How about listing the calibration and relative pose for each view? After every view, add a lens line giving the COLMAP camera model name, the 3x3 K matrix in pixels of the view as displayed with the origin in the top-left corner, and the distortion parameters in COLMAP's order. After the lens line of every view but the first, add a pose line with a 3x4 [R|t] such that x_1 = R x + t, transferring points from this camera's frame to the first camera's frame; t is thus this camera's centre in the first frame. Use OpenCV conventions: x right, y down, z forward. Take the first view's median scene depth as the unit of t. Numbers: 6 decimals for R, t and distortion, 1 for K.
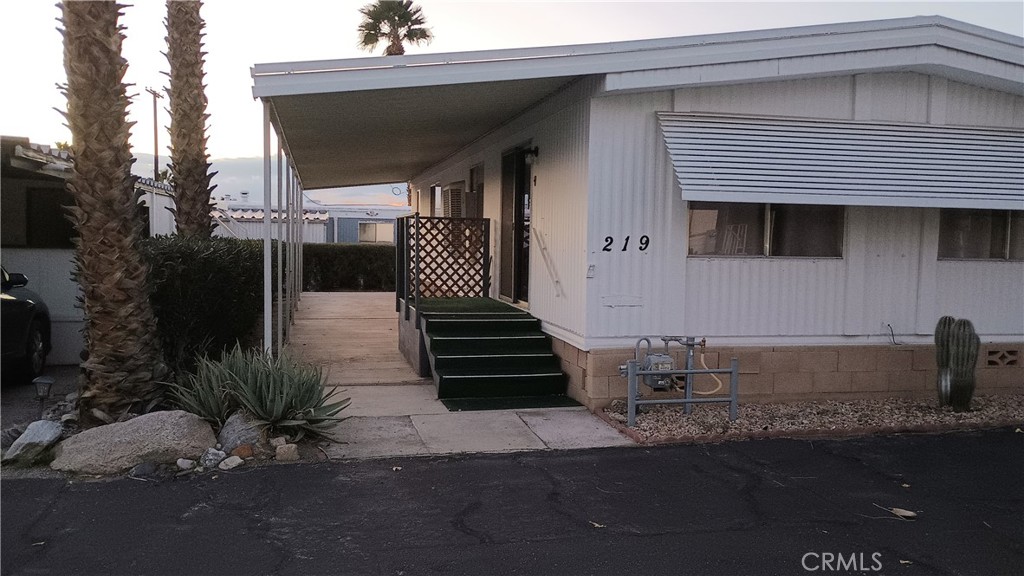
lens RADIAL K [[827.9, 0, 514.5], [0, 827.9, 290.3], [0, 0, 1]] dist [0.038976, -0.025838]
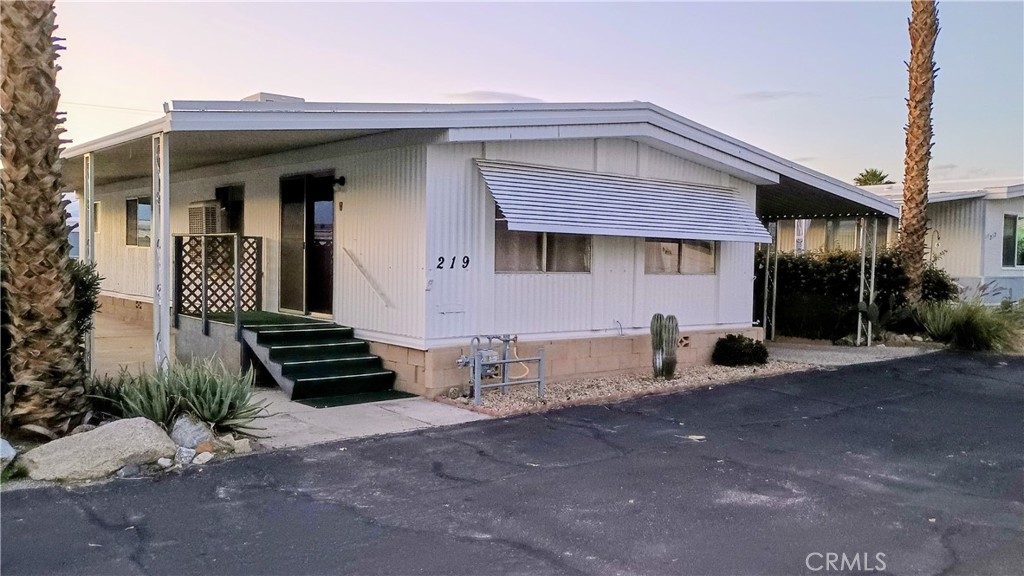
lens RADIAL K [[827.9, 0, 508.3], [0, 827.9, 287.9], [0, 0, 1]] dist [0.038976, -0.025838]
pose [[0.895275, -0.014965, 0.445263, -0.356516], [0.023140, 0.999649, -0.012929, -0.000166], [-0.444913, 0.021878, 0.895307, -0.155637]]
